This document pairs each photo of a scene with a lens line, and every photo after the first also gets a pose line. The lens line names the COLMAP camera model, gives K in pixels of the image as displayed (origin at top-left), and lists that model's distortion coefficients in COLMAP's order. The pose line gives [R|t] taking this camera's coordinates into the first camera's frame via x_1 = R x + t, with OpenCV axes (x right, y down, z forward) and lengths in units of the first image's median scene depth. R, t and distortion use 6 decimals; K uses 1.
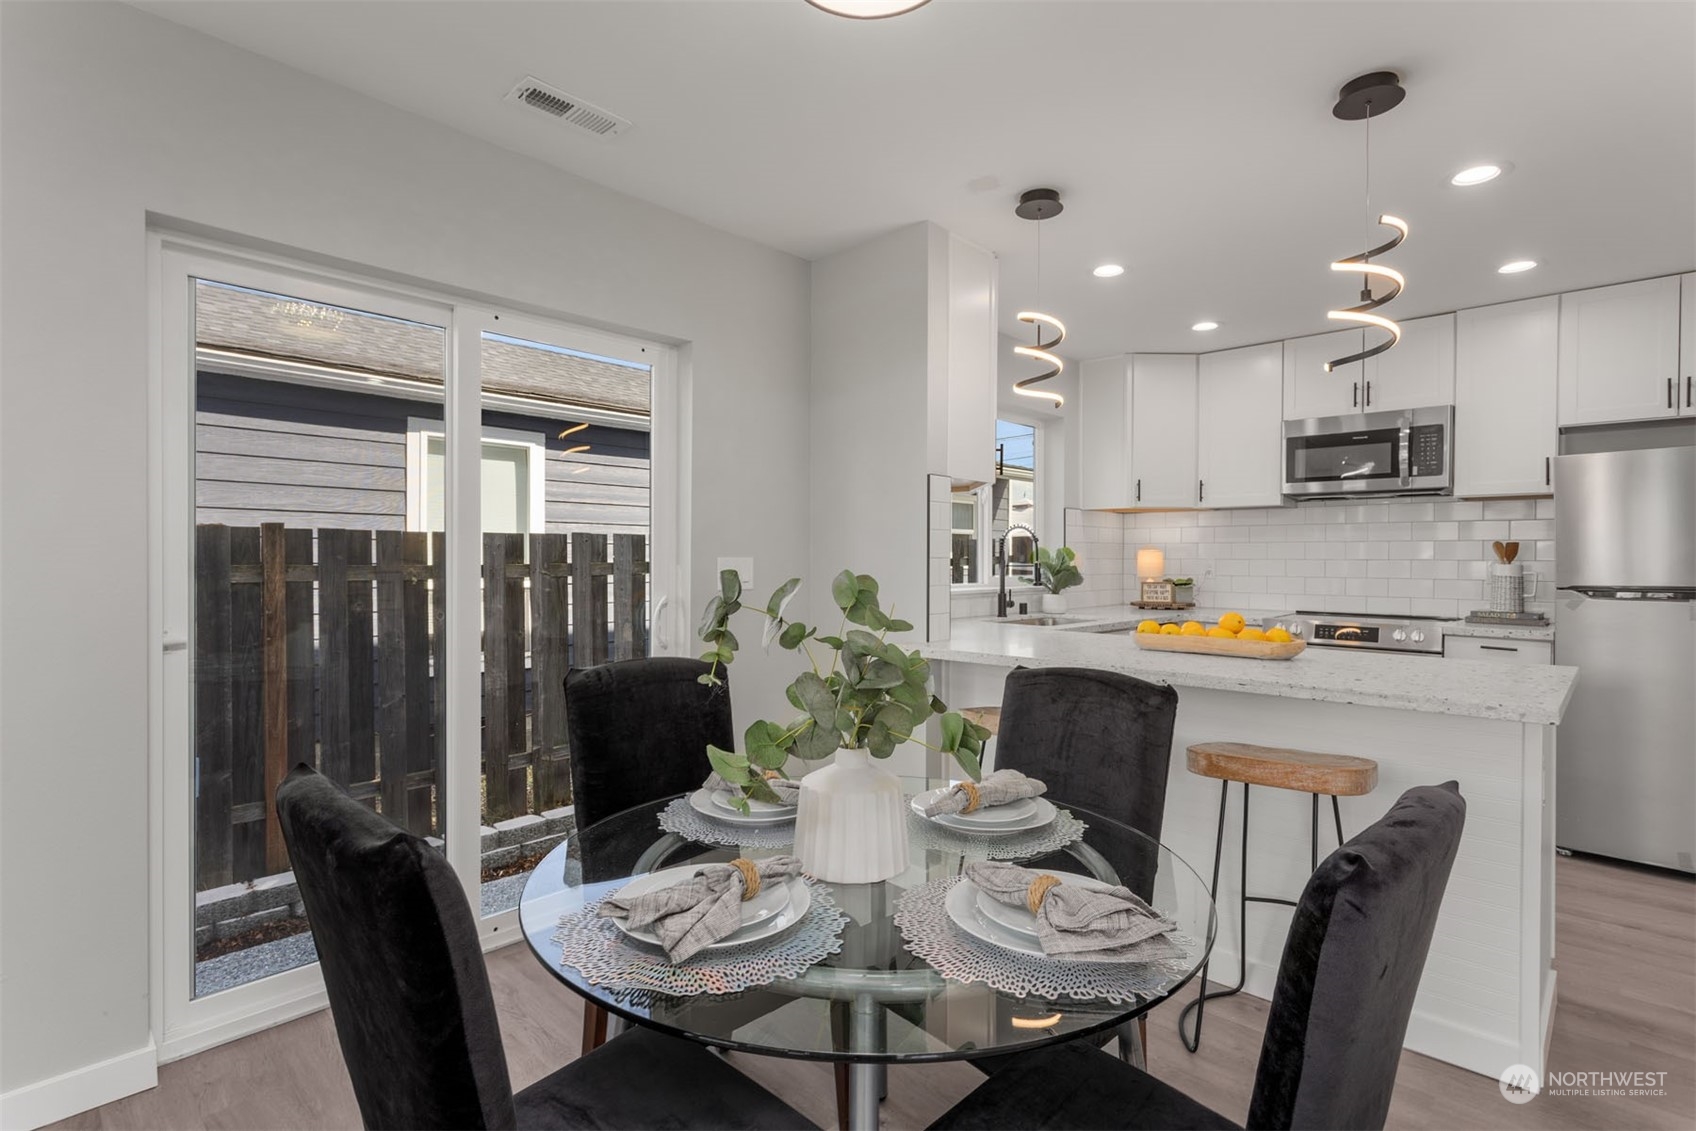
lens RADIAL K [[793.9, 0, 852.4], [0, 793.9, 563.5], [0, 0, 1]] dist [-0.000242, 0.000107]
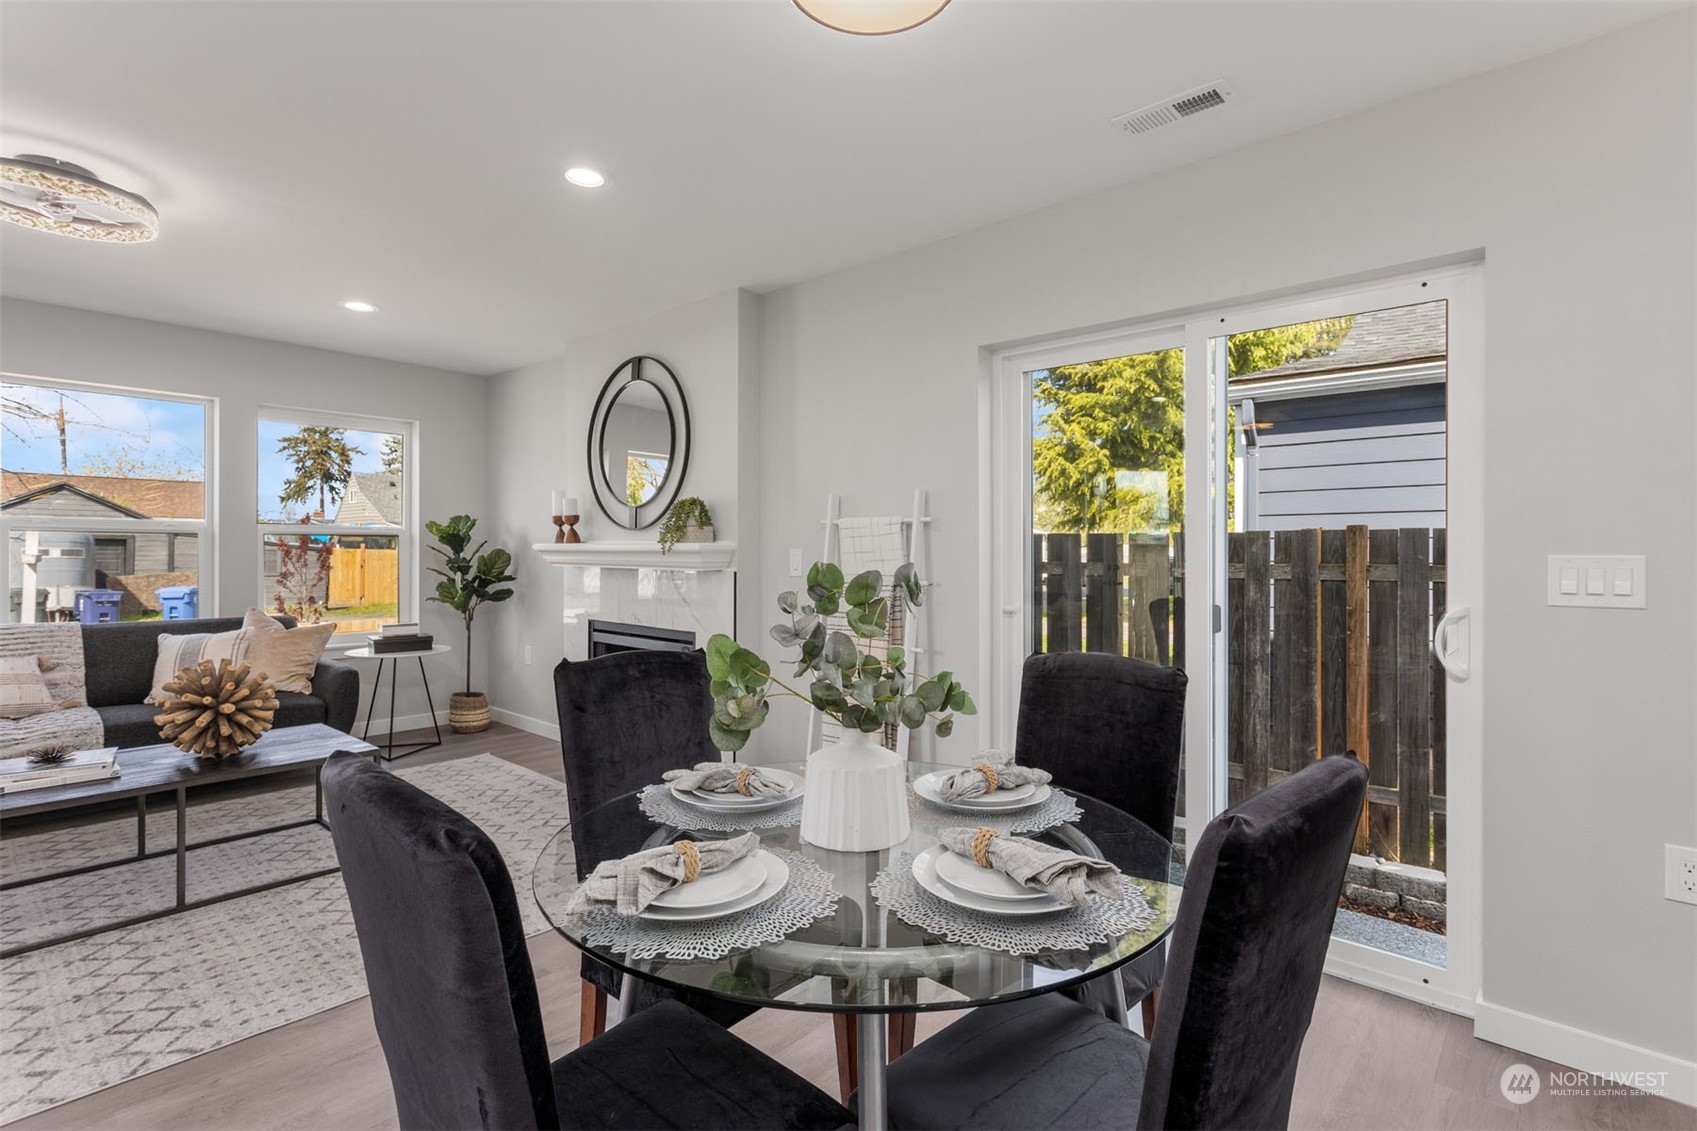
lens RADIAL K [[794.4, 0, 852.9], [0, 794.4, 563.5], [0, 0, 1]] dist [-0.000242, 0.000107]
pose [[0.041576, 0.001732, -0.999134, 0.475215], [-0.005312, 0.999985, 0.001513, 0.003578], [0.999121, 0.005244, 0.041585, 0.409493]]
